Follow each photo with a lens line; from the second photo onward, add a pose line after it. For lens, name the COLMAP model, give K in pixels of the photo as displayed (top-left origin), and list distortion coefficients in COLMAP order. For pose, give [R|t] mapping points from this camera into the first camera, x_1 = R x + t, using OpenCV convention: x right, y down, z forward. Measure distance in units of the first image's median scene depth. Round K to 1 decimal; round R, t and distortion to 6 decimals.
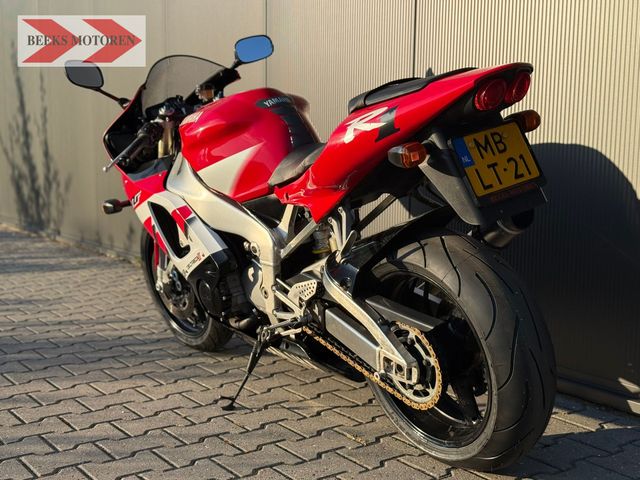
lens RADIAL K [[897.4, 0, 320.0], [0, 897.4, 240.0], [0, 0, 1]] dist [0.105583, -0.033386]
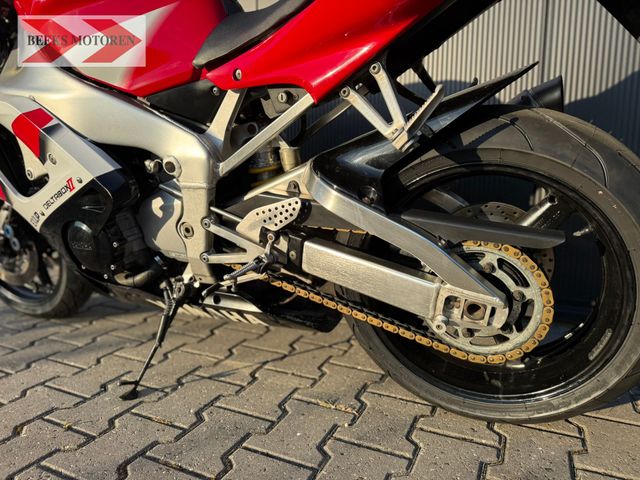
lens RADIAL K [[450.5, 0, 320.0], [0, 450.5, 240.0], [0, 0, 1]] dist [0.042221, -0.072644]
pose [[0.869950, -0.070908, 0.488016, -0.142835], [0.059127, 0.997468, 0.039529, 0.057807], [-0.489583, -0.005534, 0.871939, 0.628461]]
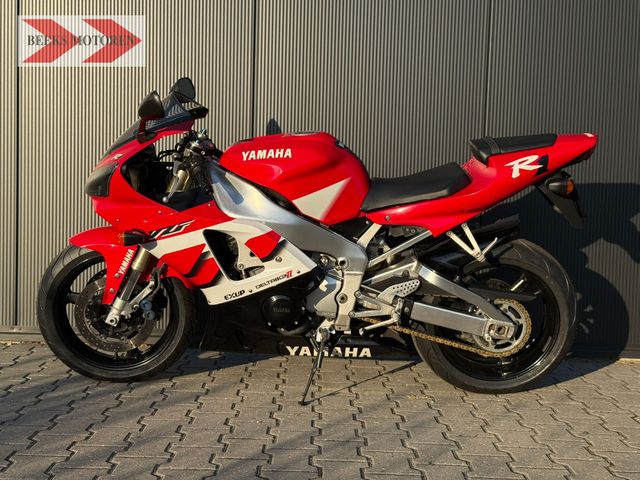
lens RADIAL K [[897.4, 0, 320.0], [0, 897.4, 240.0], [0, 0, 1]] dist [0.105583, -0.033386]
pose [[0.581738, -0.038229, 0.812477, -1.060881], [0.075529, 0.997118, -0.007163, -0.014232], [-0.809862, 0.065533, 0.582949, 0.300855]]
